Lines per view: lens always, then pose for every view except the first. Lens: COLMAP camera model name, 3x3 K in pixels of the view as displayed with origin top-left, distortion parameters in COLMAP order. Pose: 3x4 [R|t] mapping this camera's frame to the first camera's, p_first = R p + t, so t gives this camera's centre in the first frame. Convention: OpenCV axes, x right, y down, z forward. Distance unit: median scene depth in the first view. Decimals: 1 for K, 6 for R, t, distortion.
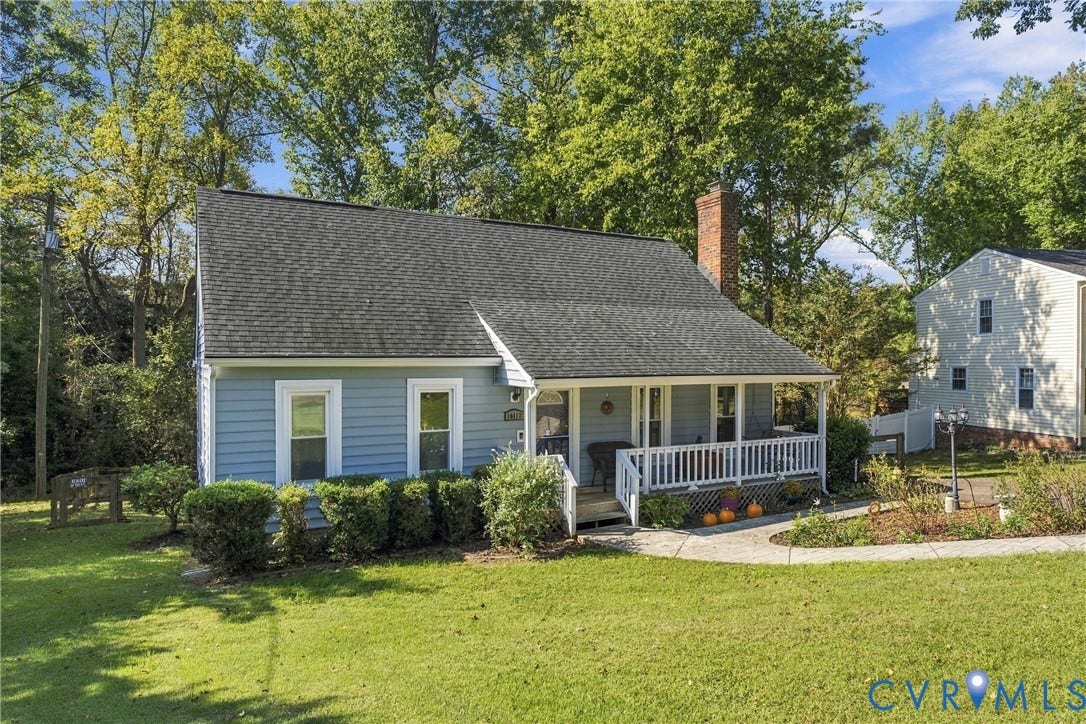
lens RADIAL K [[474.8, 0, 522.8], [0, 474.8, 364.6], [0, 0, 1]] dist [-0.010990, -0.000011]
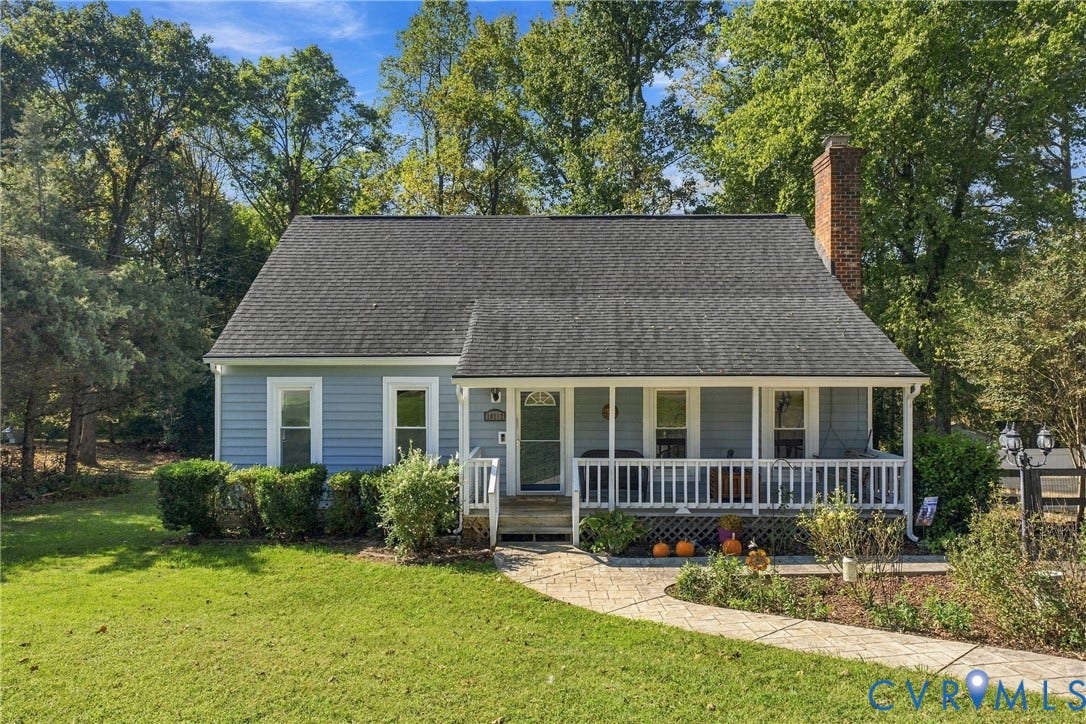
lens RADIAL K [[474.8, 0, 522.8], [0, 474.8, 364.6], [0, 0, 1]] dist [-0.010990, -0.000011]
pose [[0.933166, 0.001876, -0.359440, 0.449969], [-0.000671, 0.999994, 0.003478, -0.001851], [0.359444, -0.003004, 0.933162, 0.130439]]
